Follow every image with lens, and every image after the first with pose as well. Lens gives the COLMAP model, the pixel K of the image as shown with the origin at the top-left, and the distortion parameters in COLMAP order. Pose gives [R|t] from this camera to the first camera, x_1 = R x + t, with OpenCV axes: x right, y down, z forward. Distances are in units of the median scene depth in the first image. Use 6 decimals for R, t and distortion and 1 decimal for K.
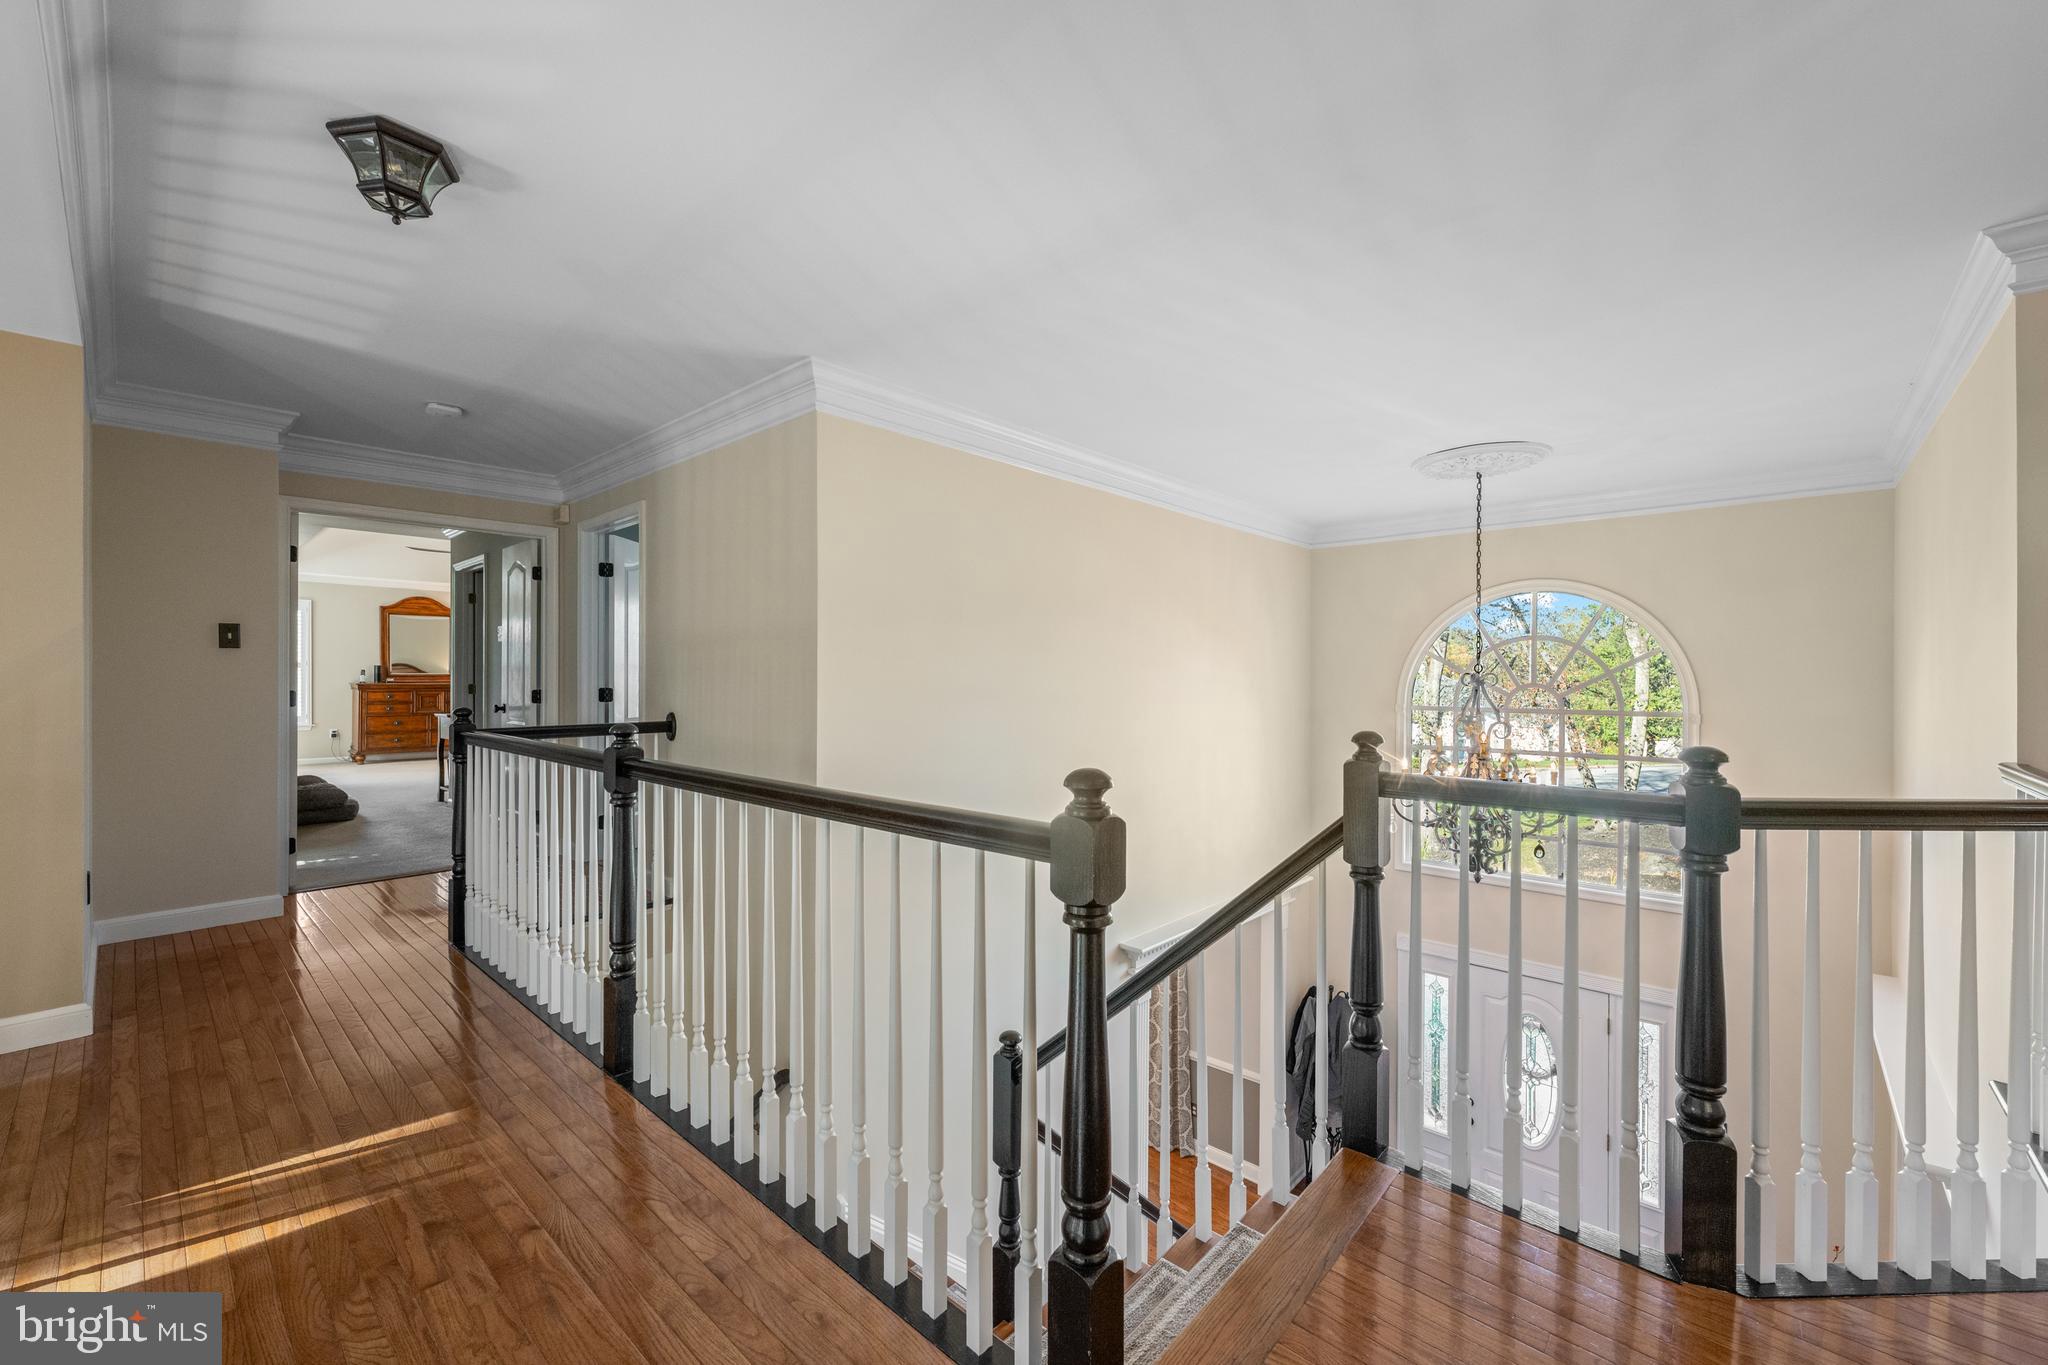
lens RADIAL K [[816.4, 0, 1022.3], [0, 816.4, 681.0], [0, 0, 1]] dist [0.001820, -0.000064]
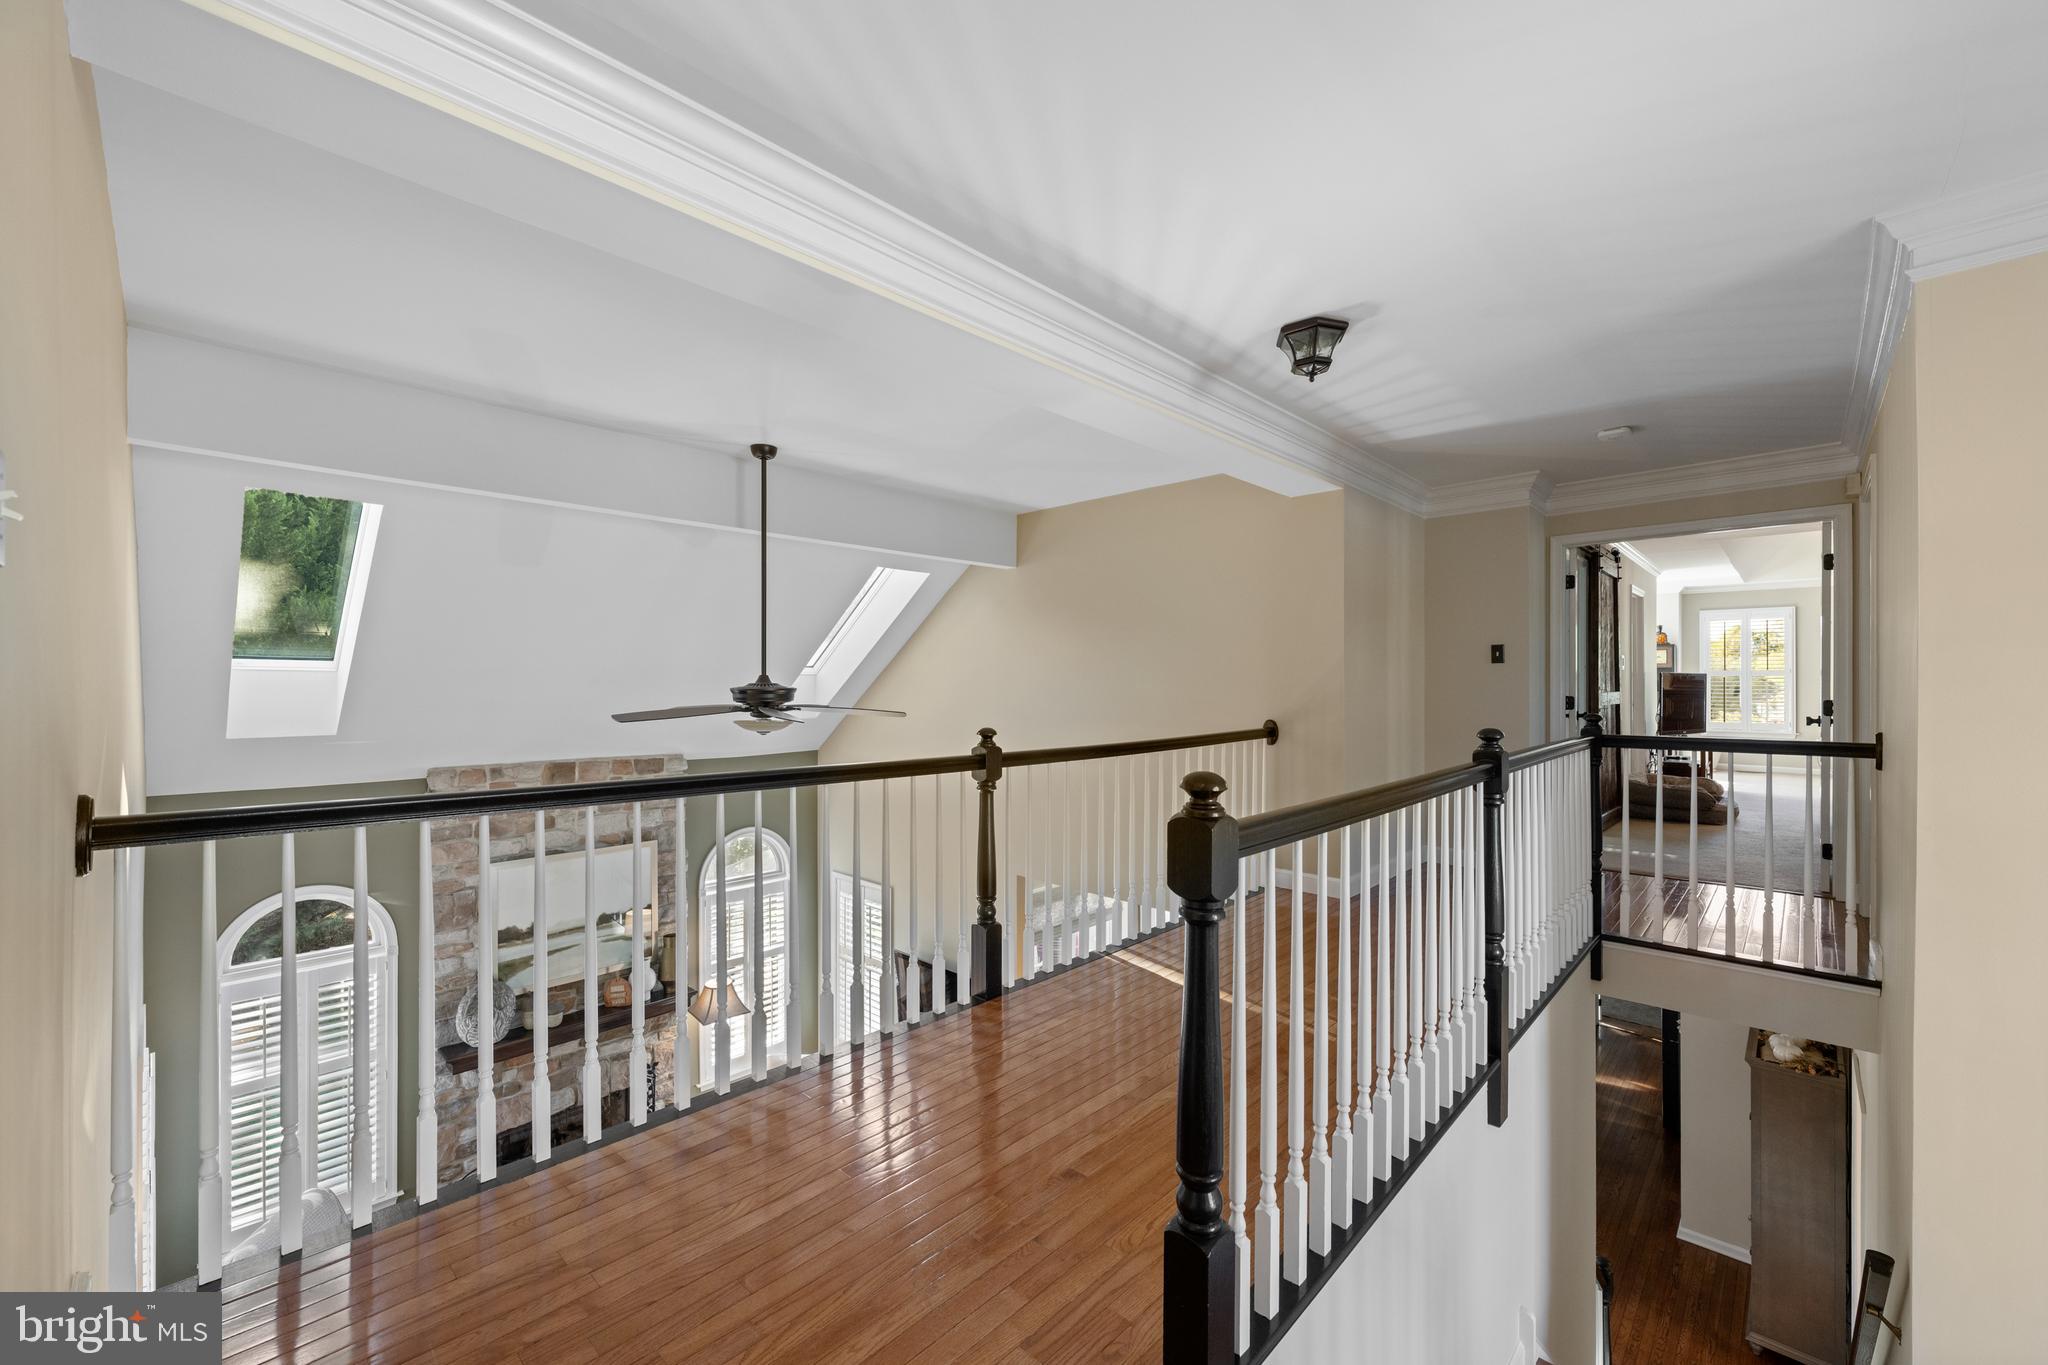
lens RADIAL K [[816.4, 0, 1022.1], [0, 816.4, 682.0], [0, 0, 1]] dist [0.001820, -0.000064]
pose [[-0.017248, -0.002665, -0.999848, 0.486951], [-0.004029, 0.999989, -0.002596, -0.004190], [0.999843, 0.003983, -0.017259, 0.333304]]
